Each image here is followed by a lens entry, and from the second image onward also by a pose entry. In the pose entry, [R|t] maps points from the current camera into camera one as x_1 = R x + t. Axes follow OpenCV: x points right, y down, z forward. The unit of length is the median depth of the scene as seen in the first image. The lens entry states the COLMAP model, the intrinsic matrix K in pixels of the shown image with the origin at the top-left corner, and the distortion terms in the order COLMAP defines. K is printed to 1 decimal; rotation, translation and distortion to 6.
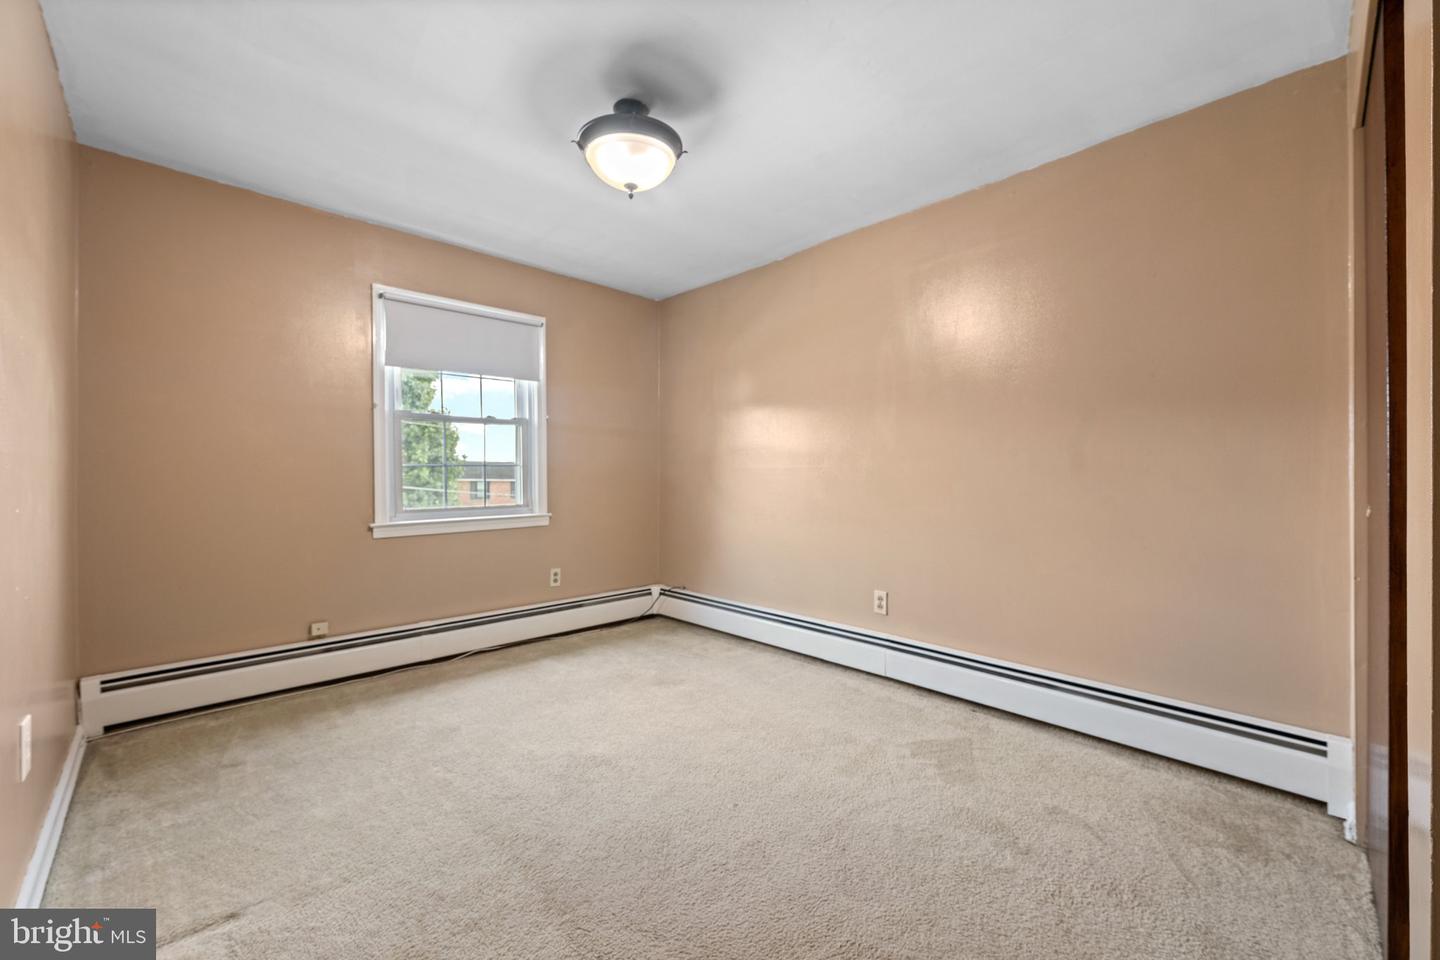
lens RADIAL K [[576.7, 0, 719.3], [0, 576.7, 483.1], [0, 0, 1]] dist [0.001140, 0.000406]
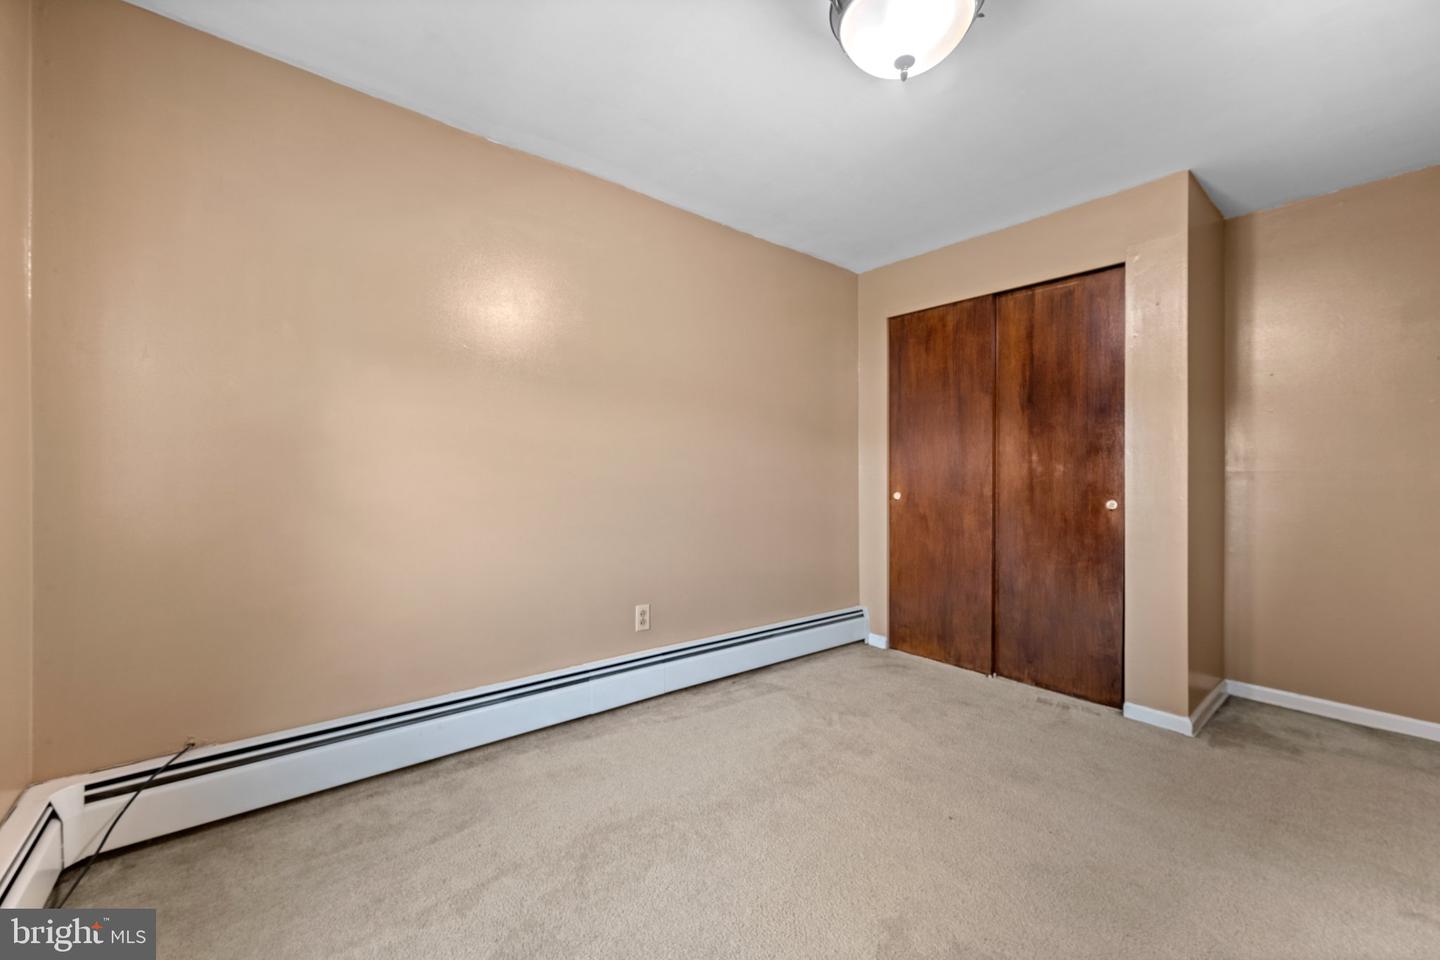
lens RADIAL K [[576.7, 0, 716.5], [0, 576.7, 473.3], [0, 0, 1]] dist [0.001140, 0.000406]
pose [[0.083016, -0.004341, 0.996539, -0.646177], [0.000722, 0.999991, 0.004296, -0.023622], [-0.996548, 0.000363, 0.083019, 0.864119]]
